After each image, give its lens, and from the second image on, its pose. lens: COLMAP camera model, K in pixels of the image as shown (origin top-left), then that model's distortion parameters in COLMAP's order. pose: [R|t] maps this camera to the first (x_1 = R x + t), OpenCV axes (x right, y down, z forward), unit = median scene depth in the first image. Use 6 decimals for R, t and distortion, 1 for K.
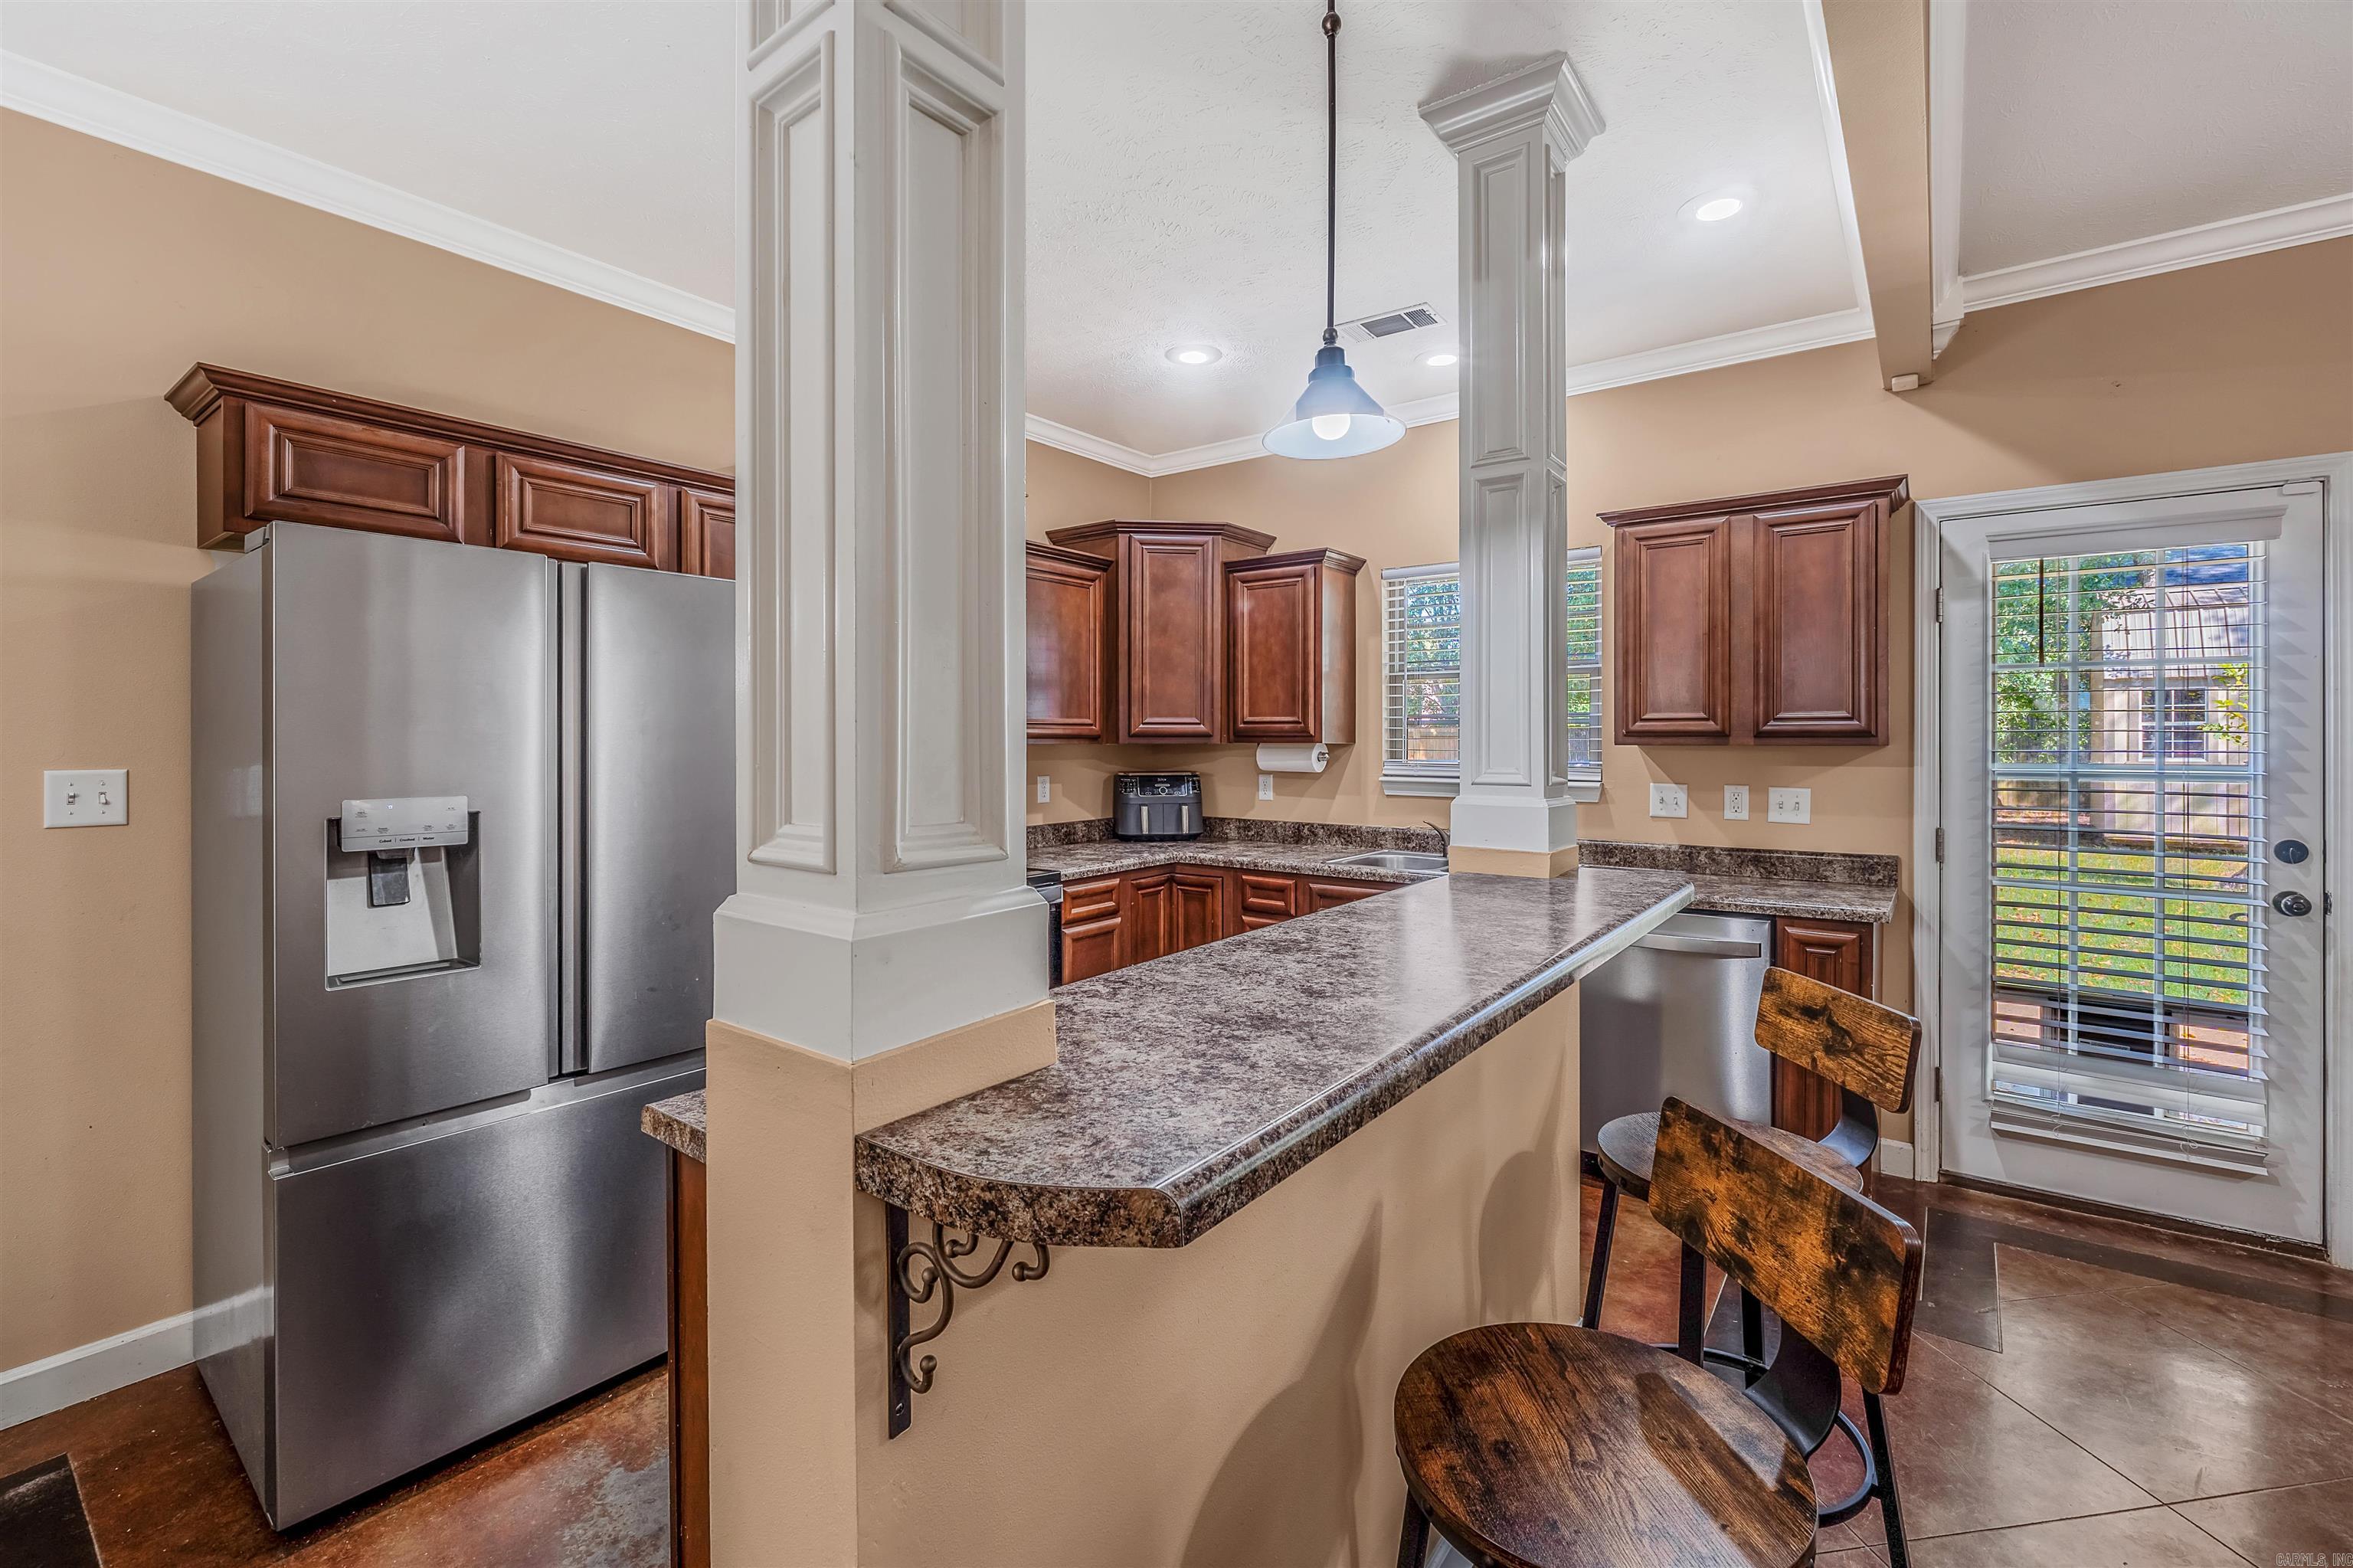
lens RADIAL K [[993.6, 0, 1176.0], [0, 993.6, 741.5], [0, 0, 1]] dist [-0.000581, 0.000248]
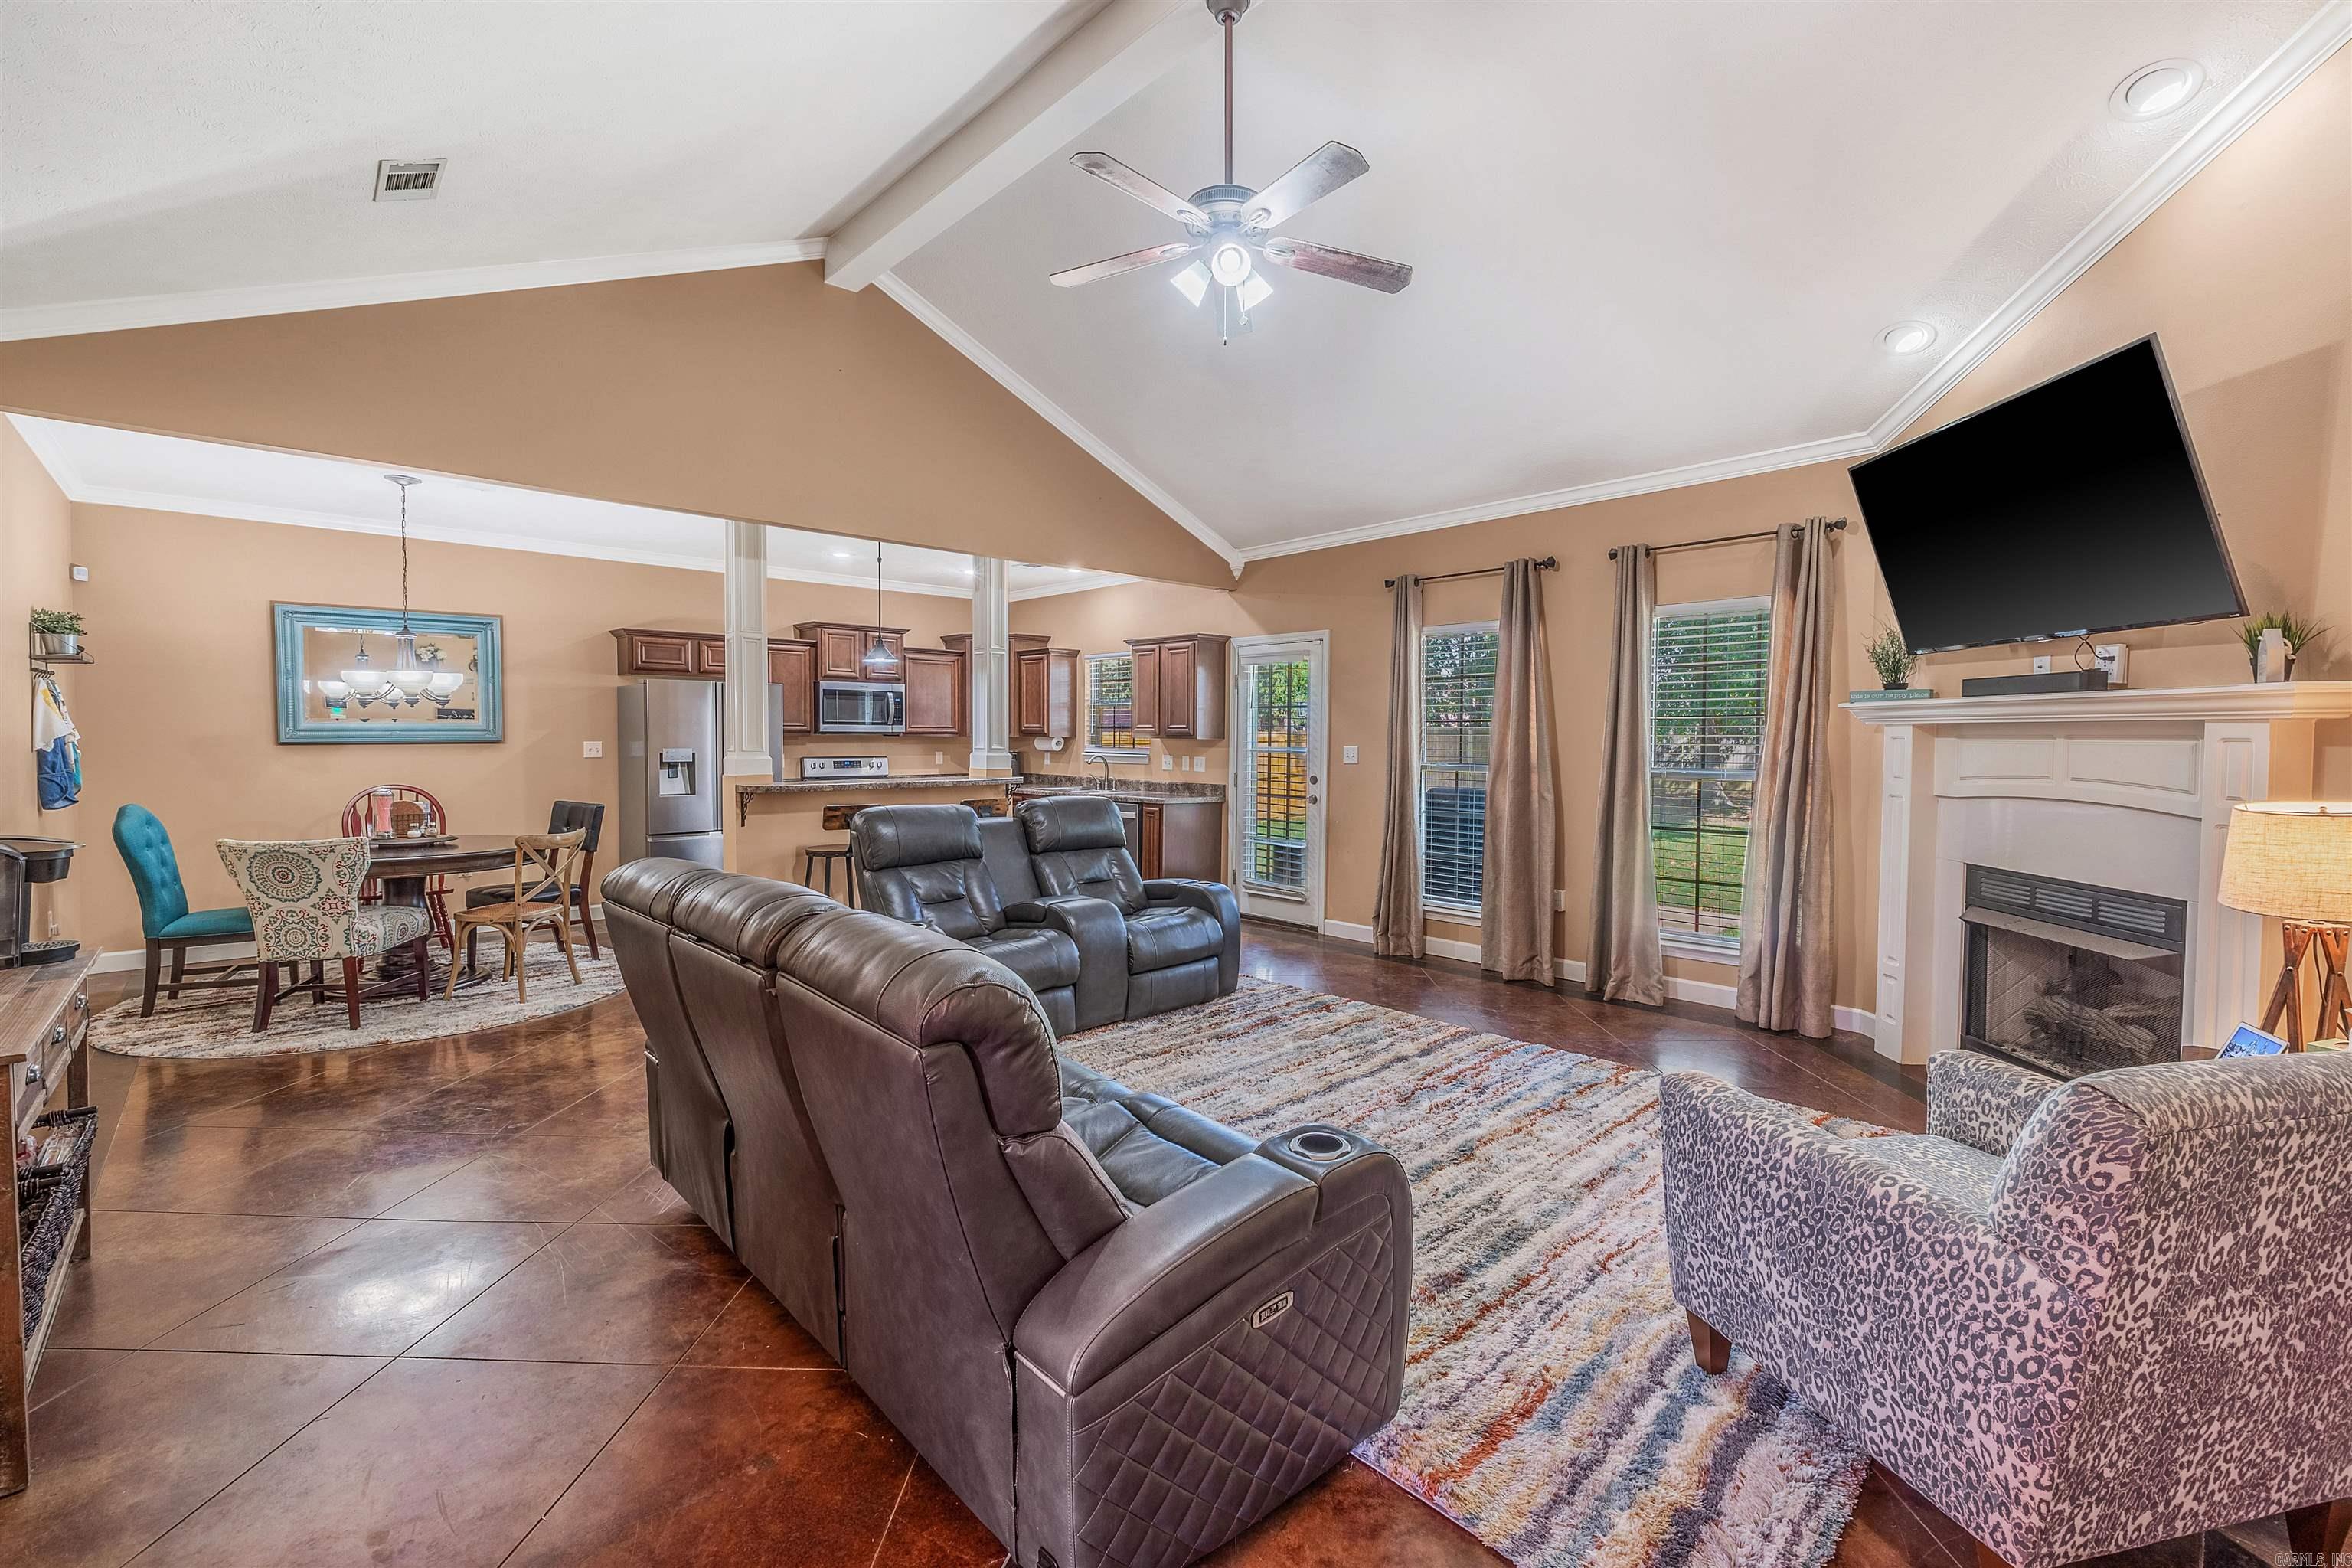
lens RADIAL K [[999.8, 0, 1181.2], [0, 999.8, 771.7], [0, 0, 1]] dist [-0.000885, -0.000415]
pose [[0.985599, 0.012049, -0.168668, 1.039463], [-0.006425, 0.999406, 0.033854, 0.001643], [0.168975, -0.032283, 0.985091, -1.434595]]
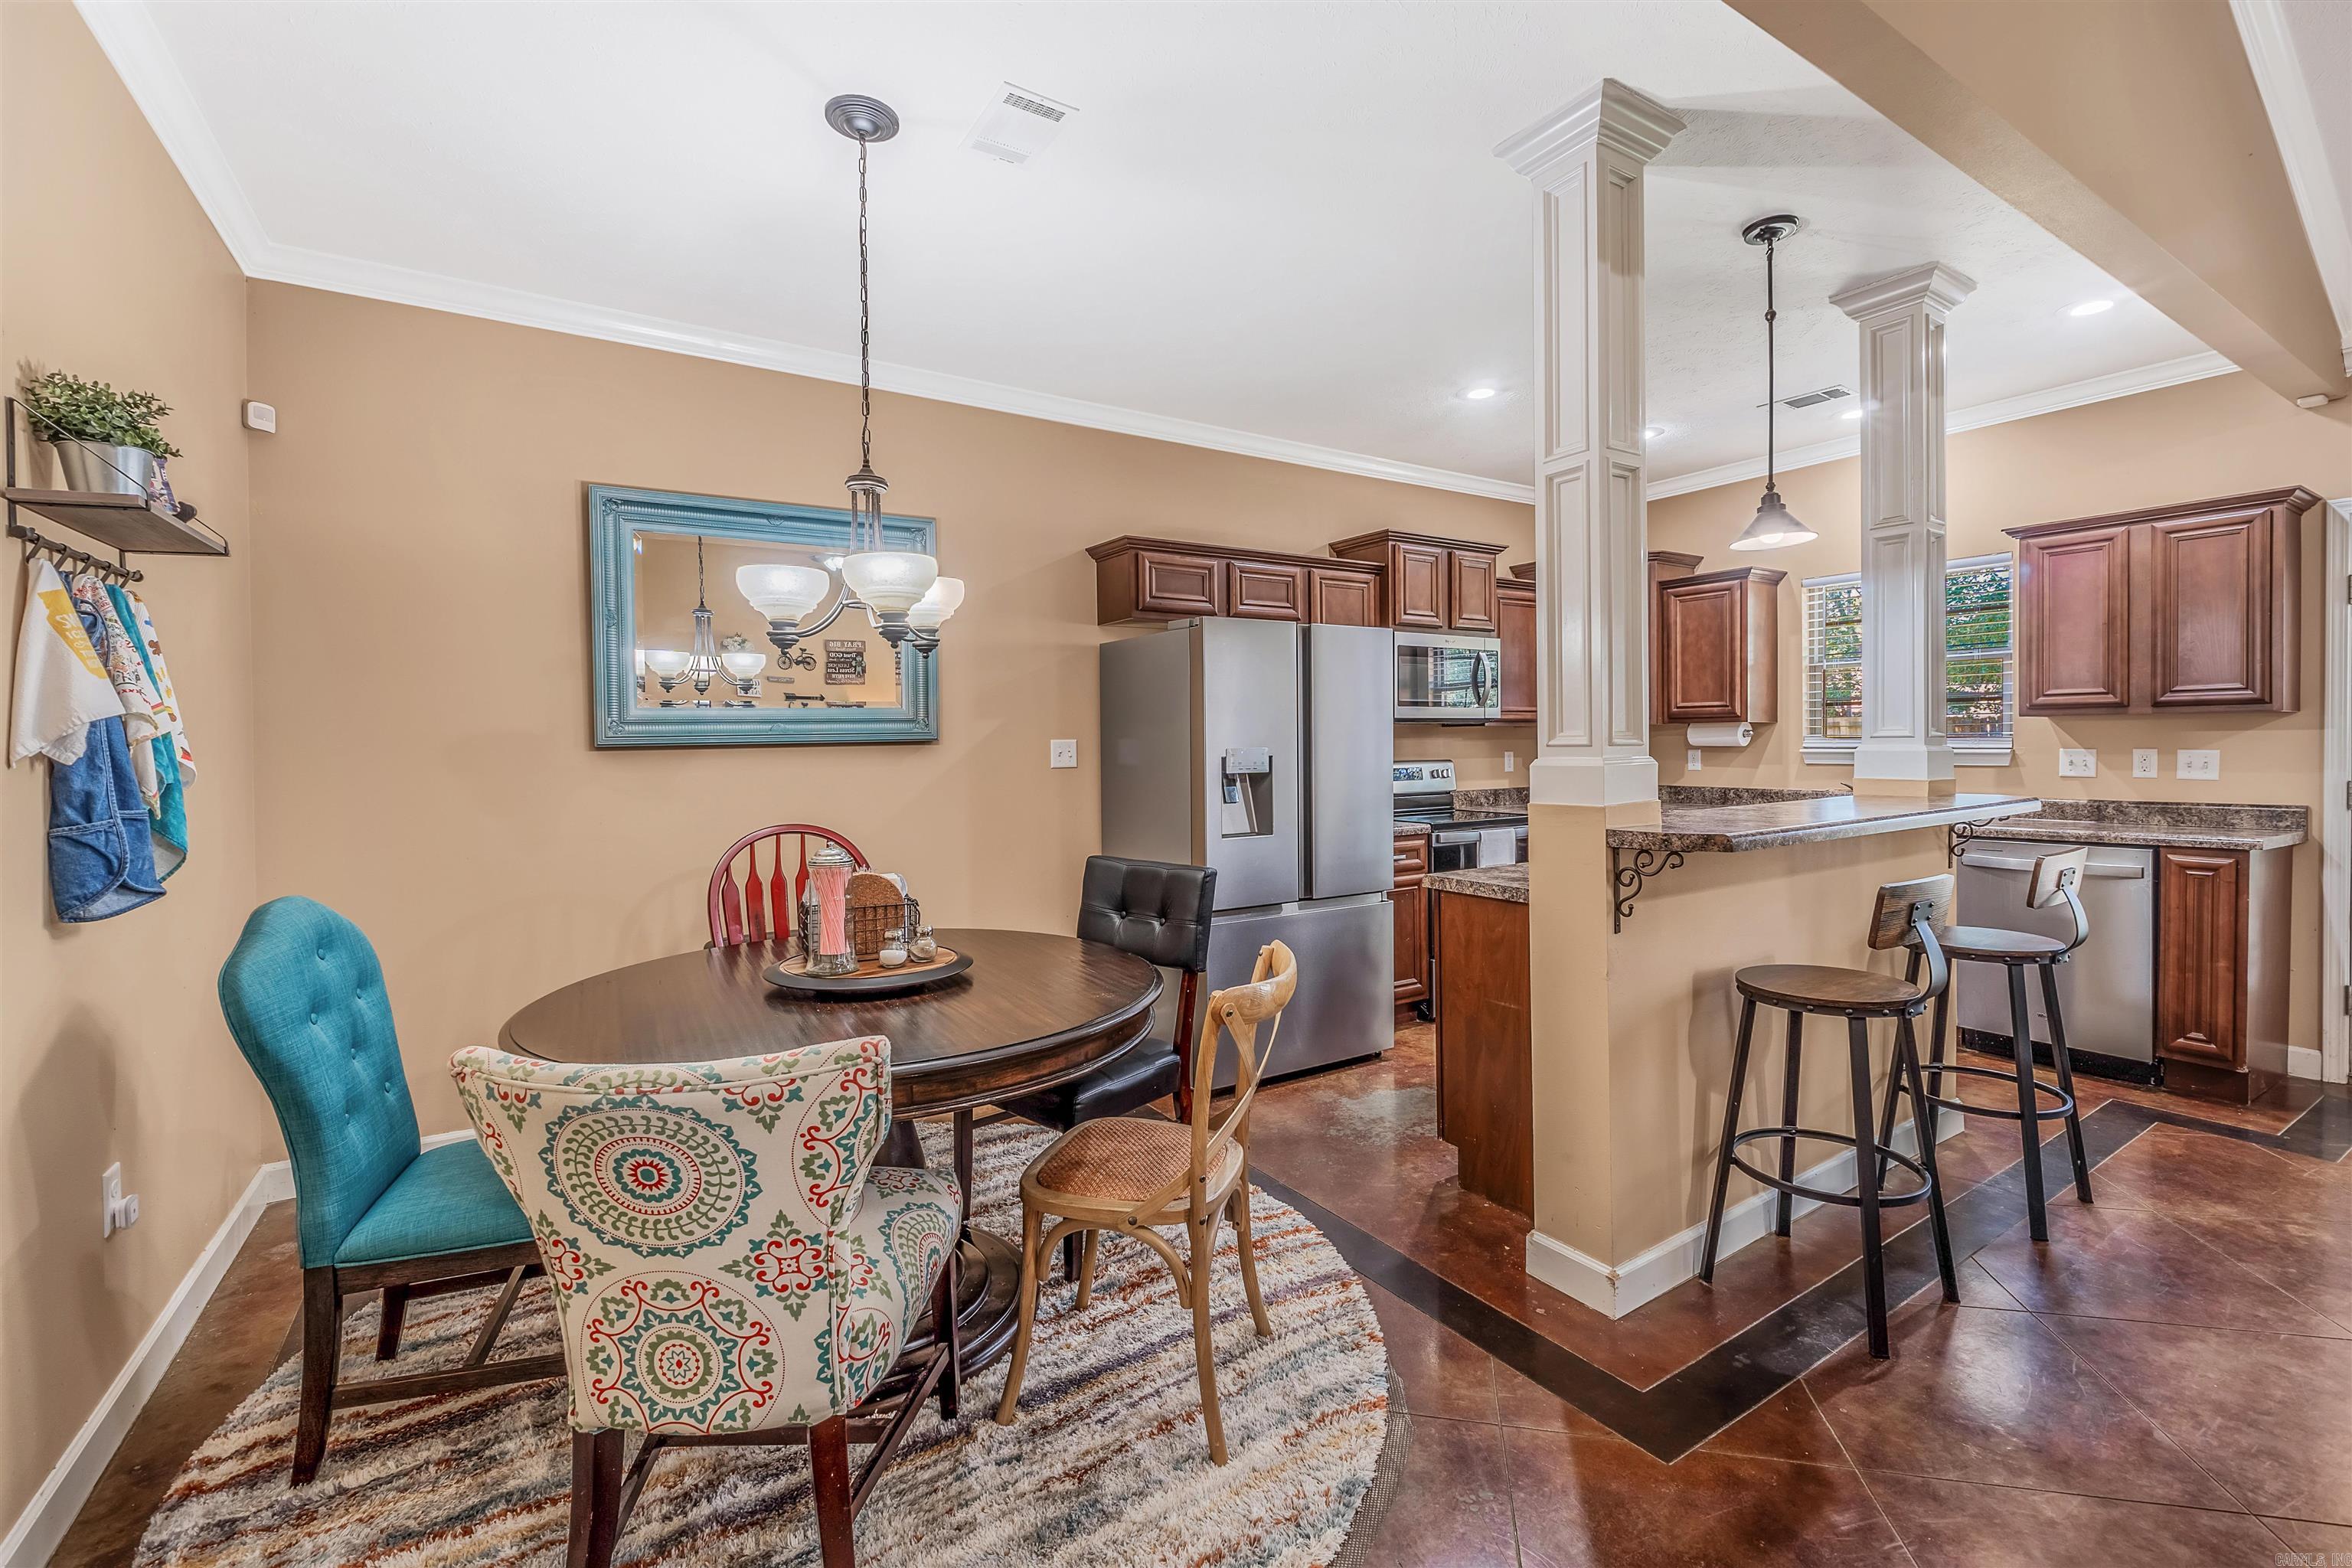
lens RADIAL K [[995.8, 0, 1182.8], [0, 995.8, 761.2], [0, 0, 1]] dist [-0.005635, -0.000376]
pose [[0.938599, -0.004881, -0.344975, -0.116591], [0.011182, 0.999805, 0.016279, 0.029450], [0.344829, -0.019137, 0.938471, -0.553976]]
